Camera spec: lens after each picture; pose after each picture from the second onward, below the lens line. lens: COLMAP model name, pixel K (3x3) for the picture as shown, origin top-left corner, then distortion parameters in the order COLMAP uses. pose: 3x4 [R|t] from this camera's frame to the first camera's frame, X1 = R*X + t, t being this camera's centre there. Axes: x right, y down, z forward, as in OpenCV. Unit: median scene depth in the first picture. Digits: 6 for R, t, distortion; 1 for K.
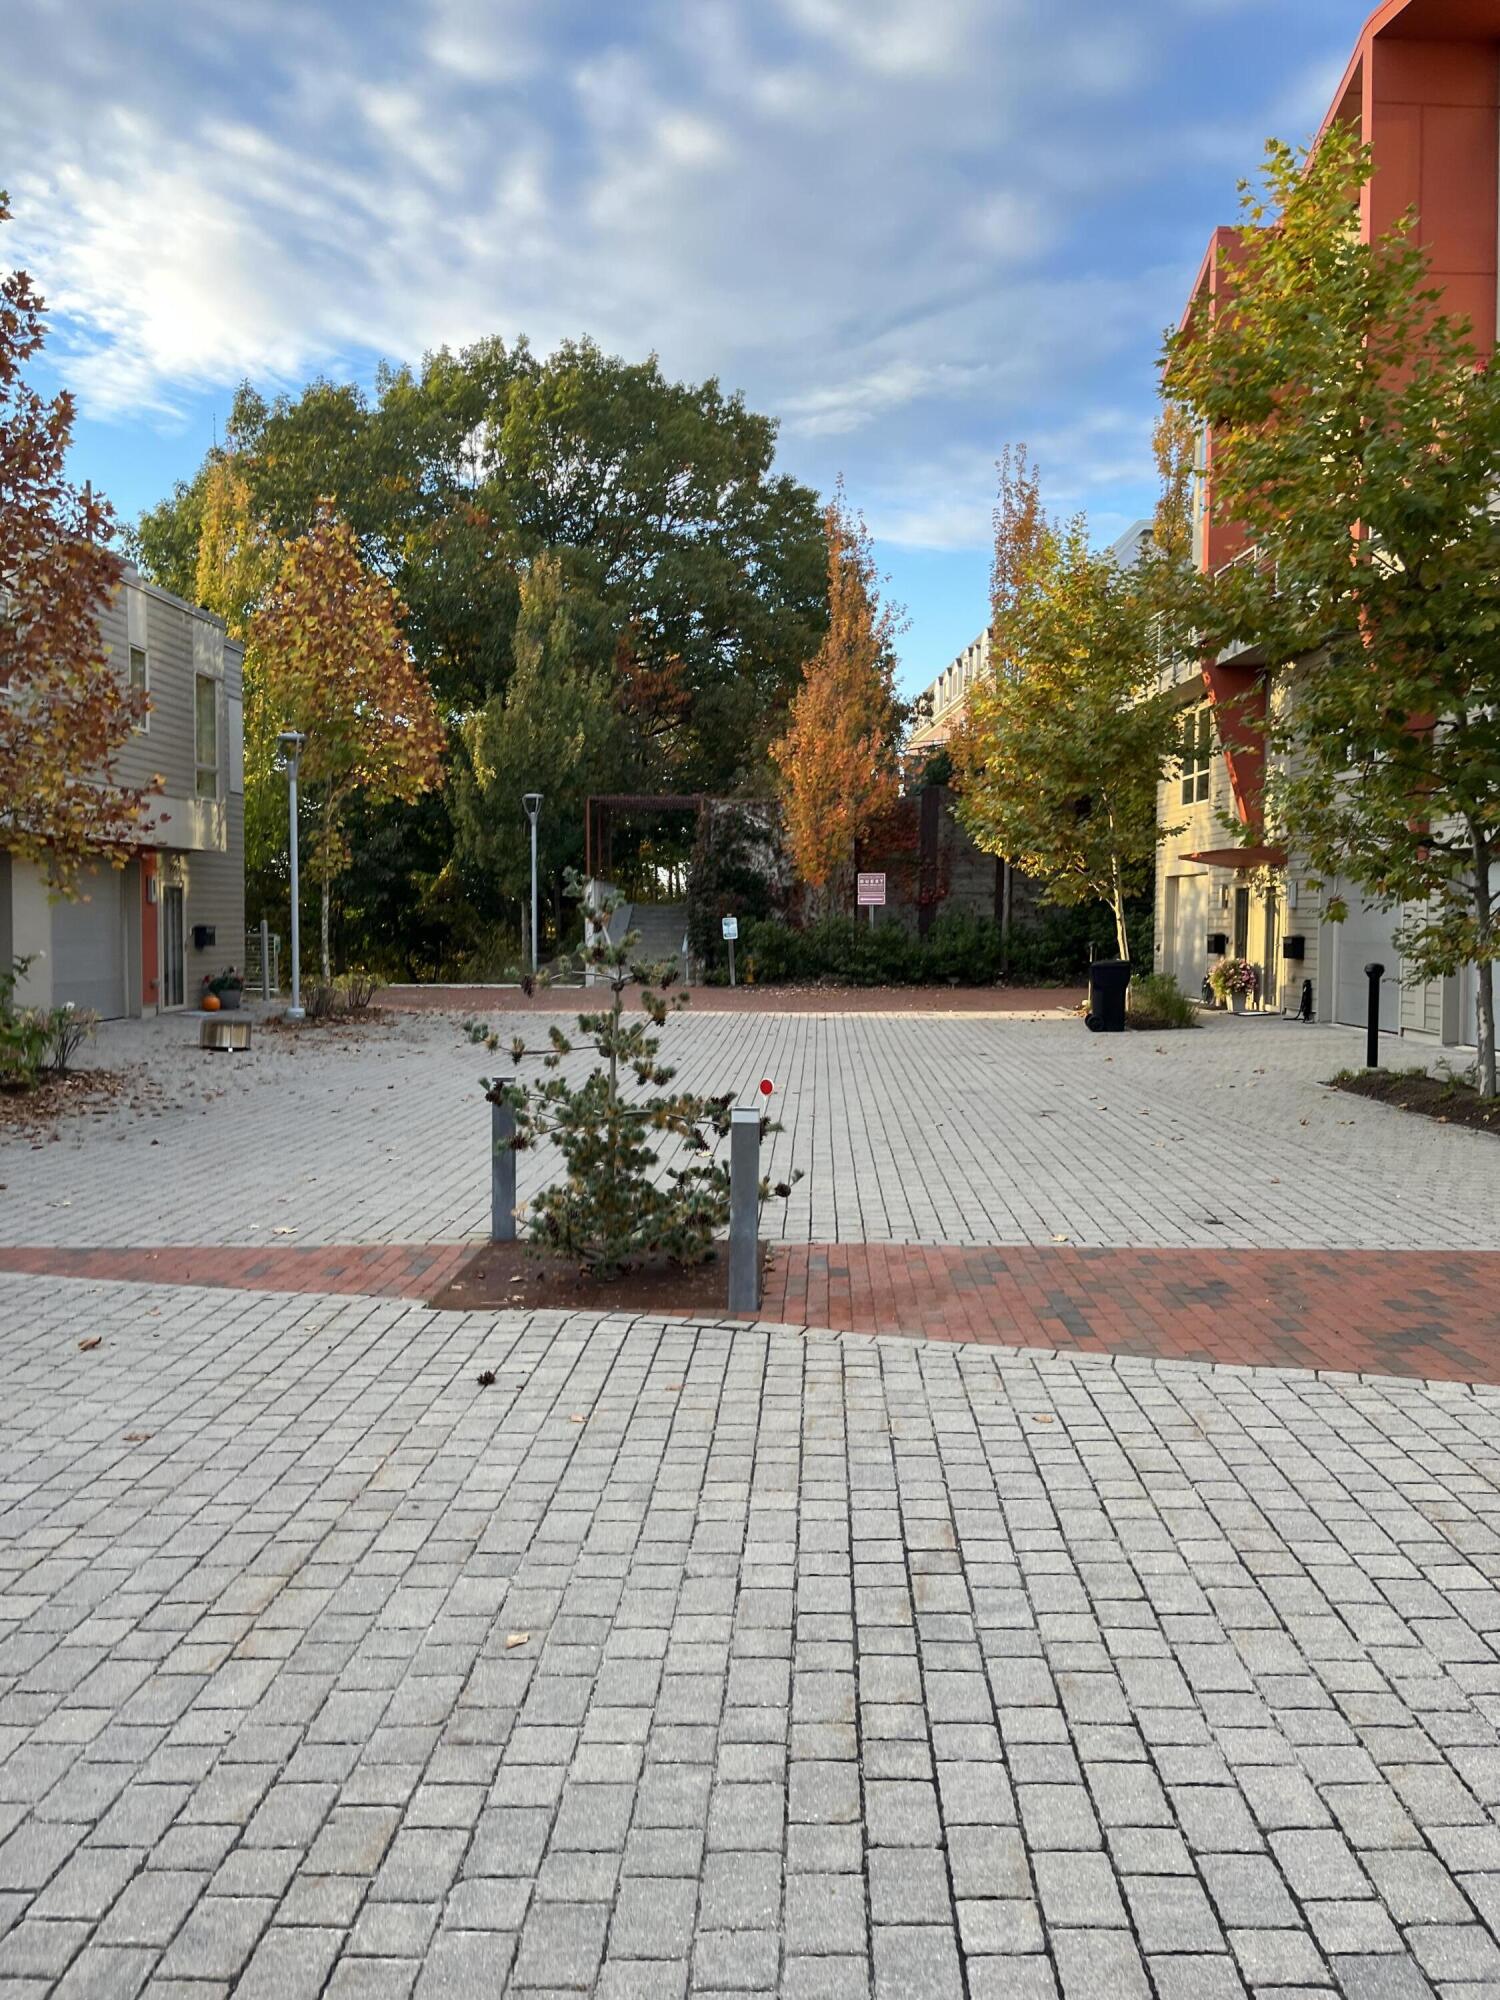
lens RADIAL K [[1506.2, 0, 778.3], [0, 1506.2, 940.6], [0, 0, 1]] dist [0.036151, -0.000442]
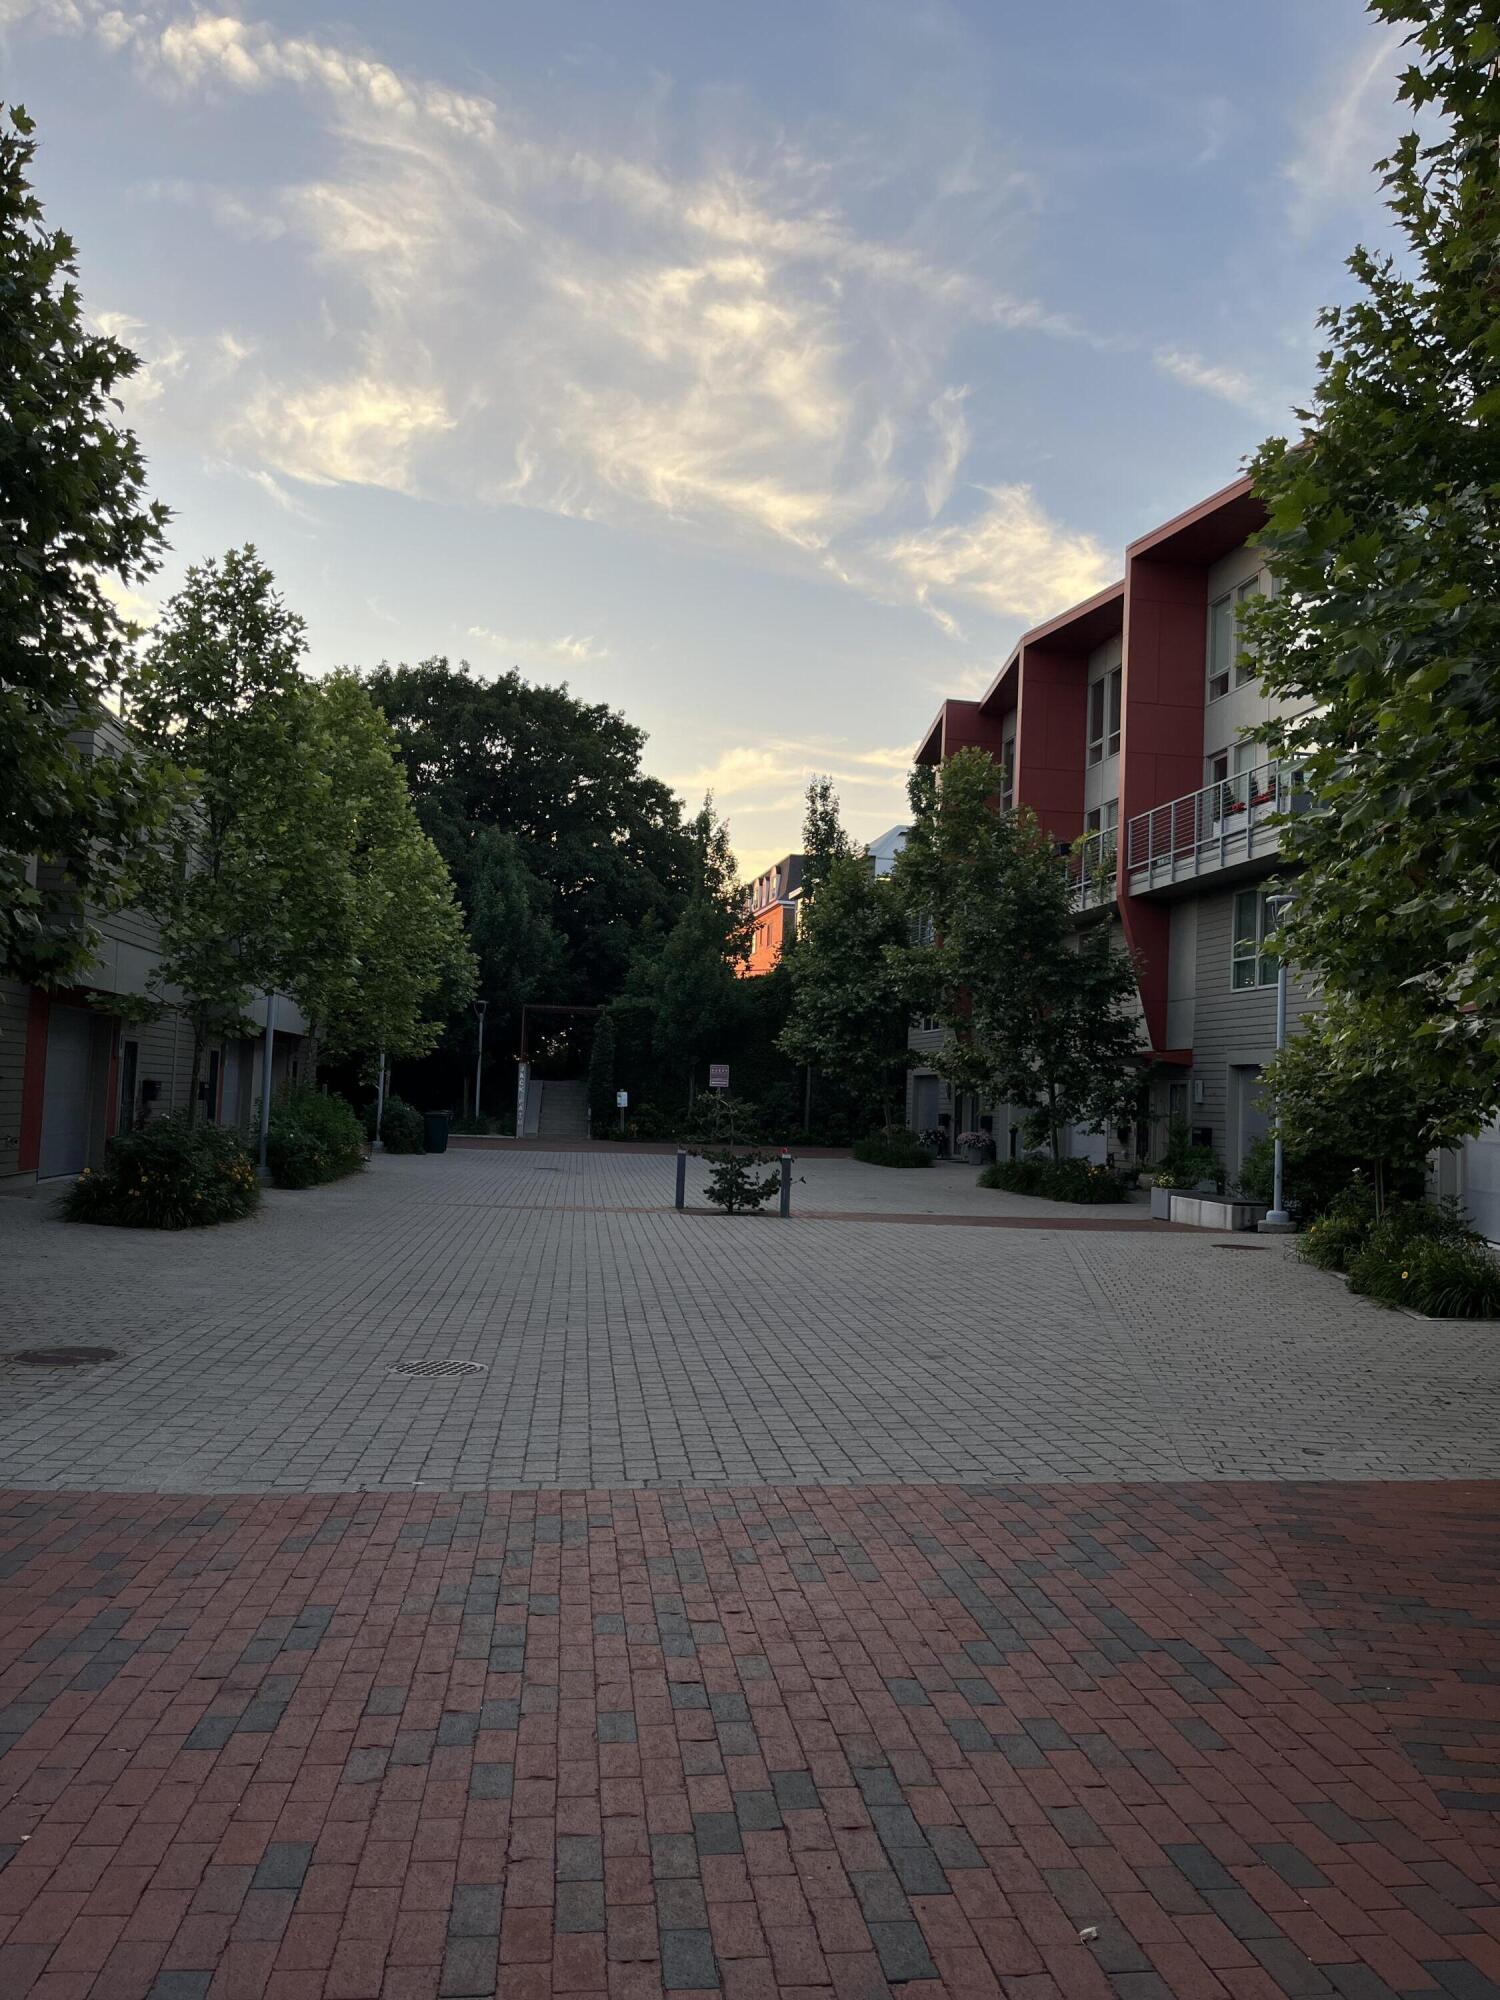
lens RADIAL K [[1504.4, 0, 750.0], [0, 1504.4, 1000.0], [0, 0, 1]] dist [0.070615, -0.007439]
pose [[0.988684, 0.049026, 0.141776, -0.122280], [-0.037559, 0.995887, -0.082454, 0.012334], [-0.145235, 0.076196, 0.986459, -0.476698]]
